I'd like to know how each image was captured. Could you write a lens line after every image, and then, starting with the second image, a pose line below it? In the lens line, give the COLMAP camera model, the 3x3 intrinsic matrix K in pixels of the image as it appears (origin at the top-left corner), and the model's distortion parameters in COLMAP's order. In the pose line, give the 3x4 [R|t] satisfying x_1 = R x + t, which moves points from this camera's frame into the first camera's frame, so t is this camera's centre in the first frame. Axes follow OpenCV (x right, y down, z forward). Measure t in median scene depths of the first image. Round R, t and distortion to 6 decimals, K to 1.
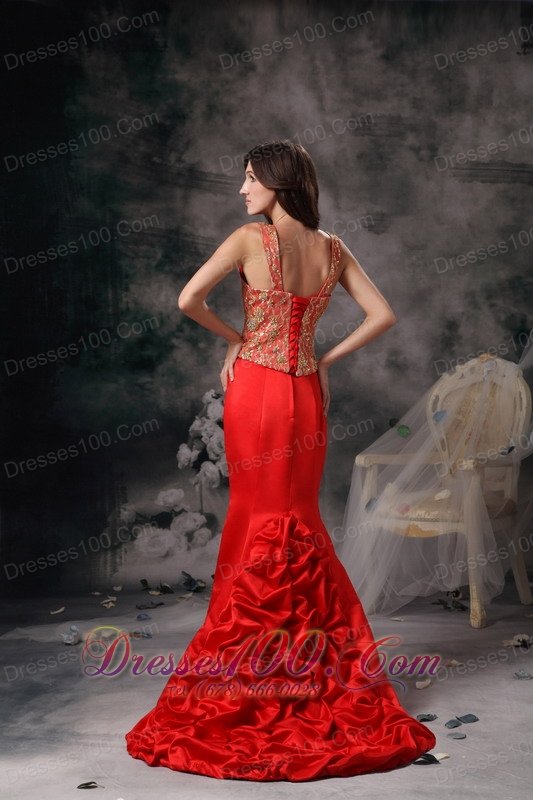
lens RADIAL K [[1550.7, 0, 290.5], [0, 1550.7, 400.1], [0, 0, 1]] dist [0.406356, 0.000000]
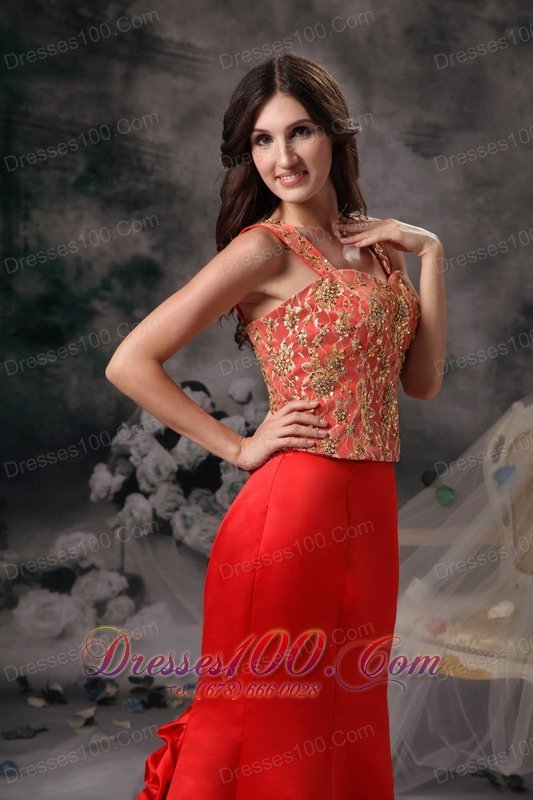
lens RADIAL K [[2052.6, 0, 283.0], [0, 2052.6, 409.8], [0, 0, 1]] dist [0.612159, 0.000000]
pose [[0.997440, 0.071355, 0.004678, 0.000893], [-0.071508, 0.995167, 0.067296, -0.057337], [0.000147, -0.067458, 0.997722, 0.148718]]
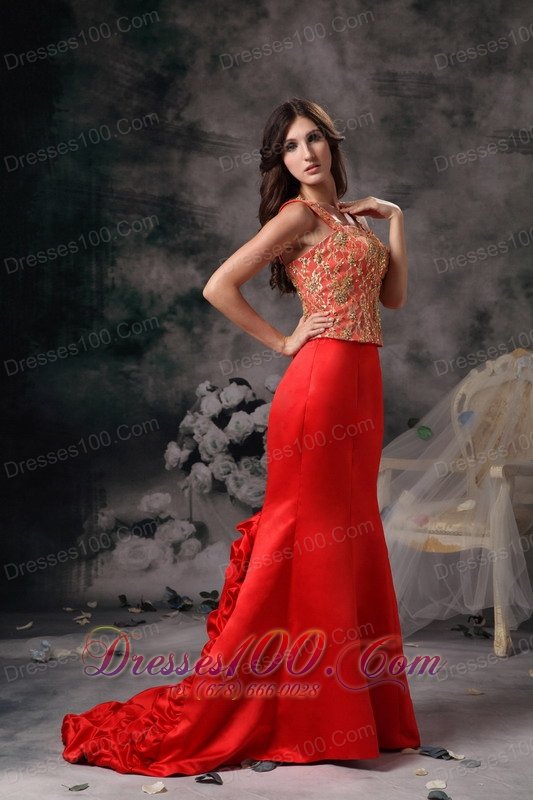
lens RADIAL K [[1860.4, 0, 289.7], [0, 1860.4, 400.3], [0, 0, 1]] dist [0.592920, 0.000000]
pose [[0.999503, 0.031423, 0.002346, -0.005943], [-0.031411, 0.999494, -0.005002, 0.007915], [-0.002502, 0.004926, 0.999985, -0.052865]]
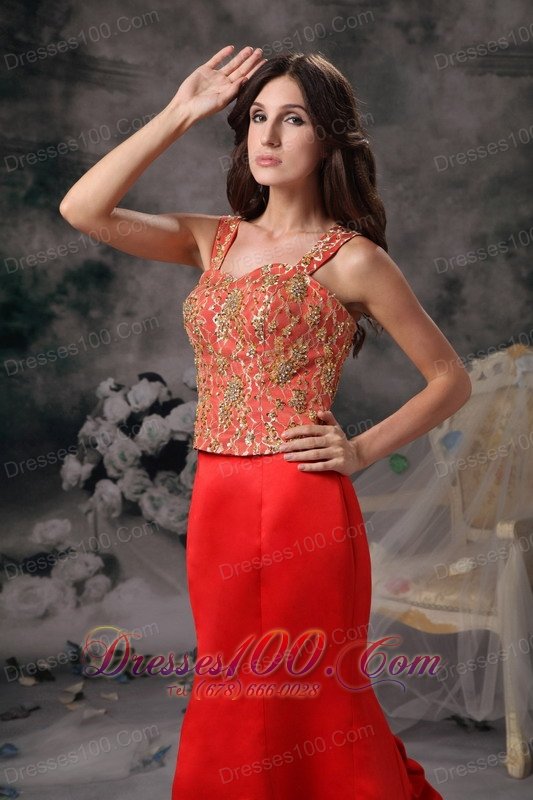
lens RADIAL K [[1685.2, 0, 275.4], [0, 1685.2, 403.8], [0, 0, 1]] dist [0.474538, 0.000000]
pose [[0.998707, -0.004382, 0.050638, -0.015158], [0.000305, 0.996775, 0.080244, -0.056010], [-0.050826, -0.080125, 0.995488, 0.239840]]
